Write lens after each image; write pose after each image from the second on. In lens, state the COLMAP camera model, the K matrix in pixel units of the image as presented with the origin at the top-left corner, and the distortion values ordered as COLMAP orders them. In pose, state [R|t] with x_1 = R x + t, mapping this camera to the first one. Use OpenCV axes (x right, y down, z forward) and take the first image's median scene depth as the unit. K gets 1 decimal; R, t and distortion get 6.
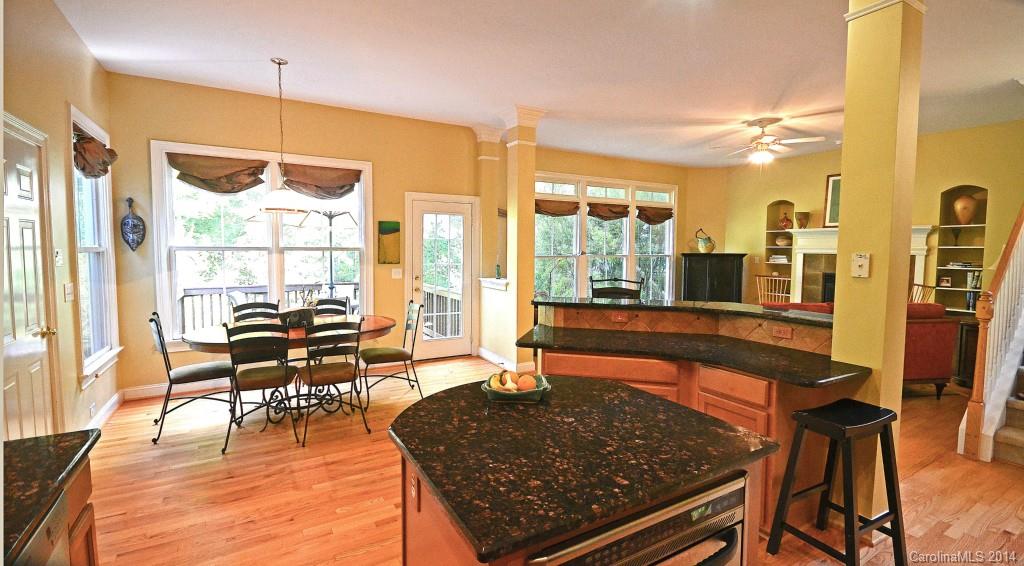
lens RADIAL K [[460.0, 0, 512.0], [0, 460.0, 283.0], [0, 0, 1]] dist [0.000339, 0.000021]
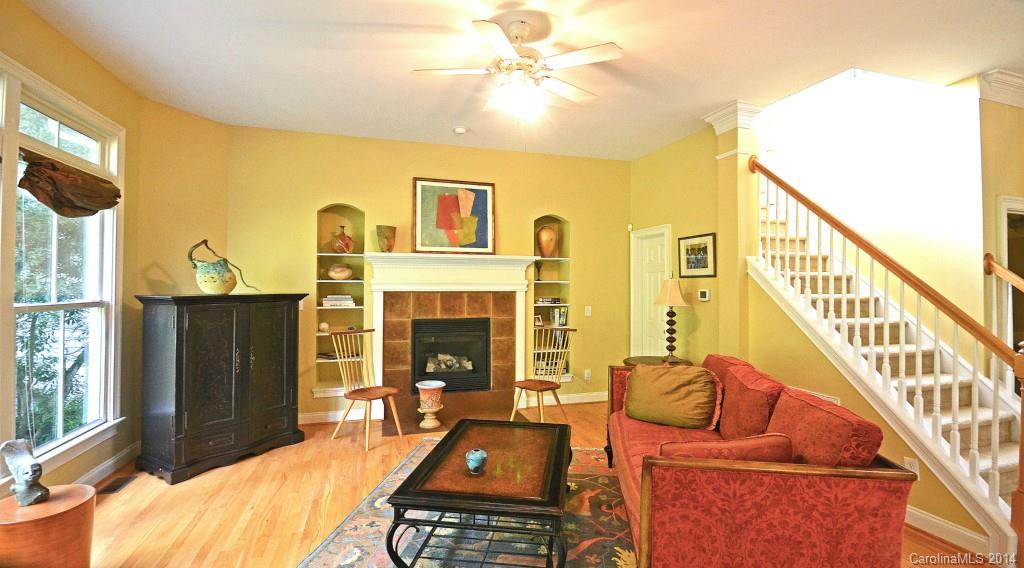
lens RADIAL K [[460.0, 0, 512.0], [0, 460.0, 284.0], [0, 0, 1]] dist [0.000339, 0.000021]
pose [[0.223137, -0.001887, 0.974785, 0.049009], [0.076483, 0.996949, -0.015577, -0.050771], [-0.971782, 0.078030, 0.222601, 0.681935]]
